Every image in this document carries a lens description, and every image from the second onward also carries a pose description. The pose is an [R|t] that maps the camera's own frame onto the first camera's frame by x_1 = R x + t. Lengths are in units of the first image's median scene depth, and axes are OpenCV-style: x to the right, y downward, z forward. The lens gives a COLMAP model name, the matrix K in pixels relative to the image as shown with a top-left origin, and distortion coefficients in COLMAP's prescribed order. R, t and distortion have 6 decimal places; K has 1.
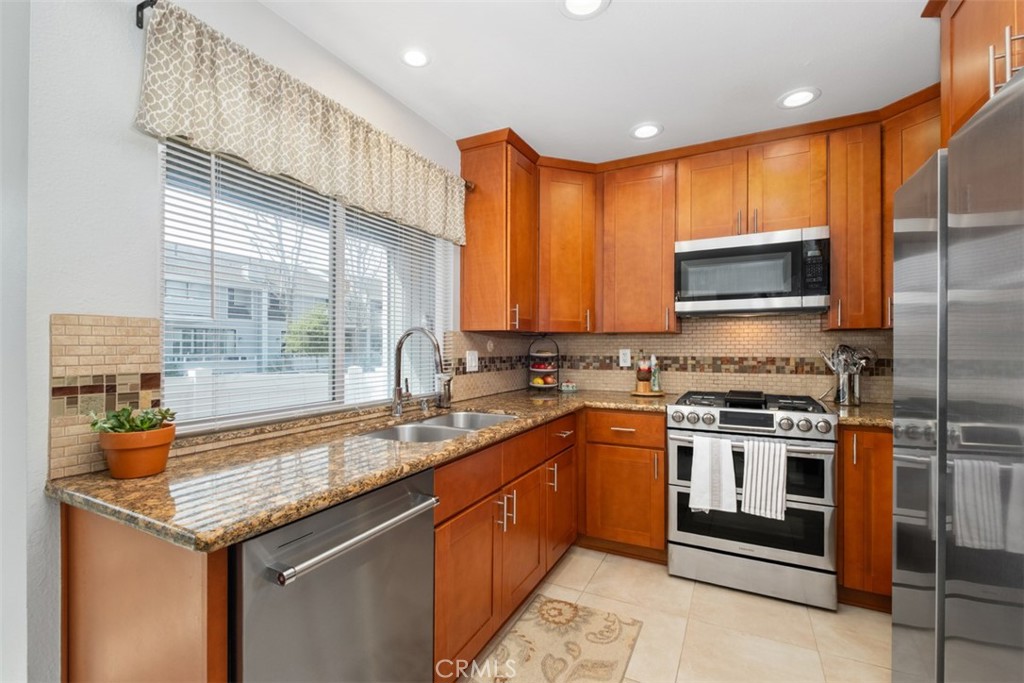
lens RADIAL K [[439.7, 0, 505.9], [0, 439.7, 343.4], [0, 0, 1]] dist [-0.004222, -0.001755]
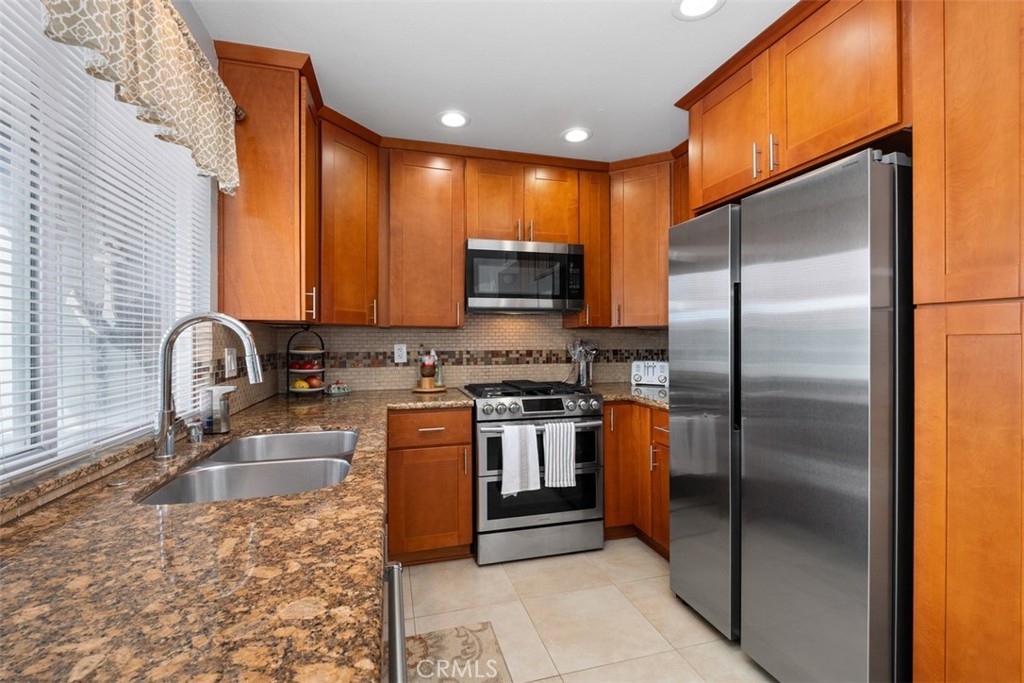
lens RADIAL K [[439.7, 0, 509.3], [0, 439.7, 342.1], [0, 0, 1]] dist [-0.004222, -0.001755]
pose [[0.735708, -0.003752, 0.677288, -0.239552], [-0.001168, 0.999976, 0.006809, 0.002286], [-0.677297, -0.005800, 0.735686, 0.189607]]
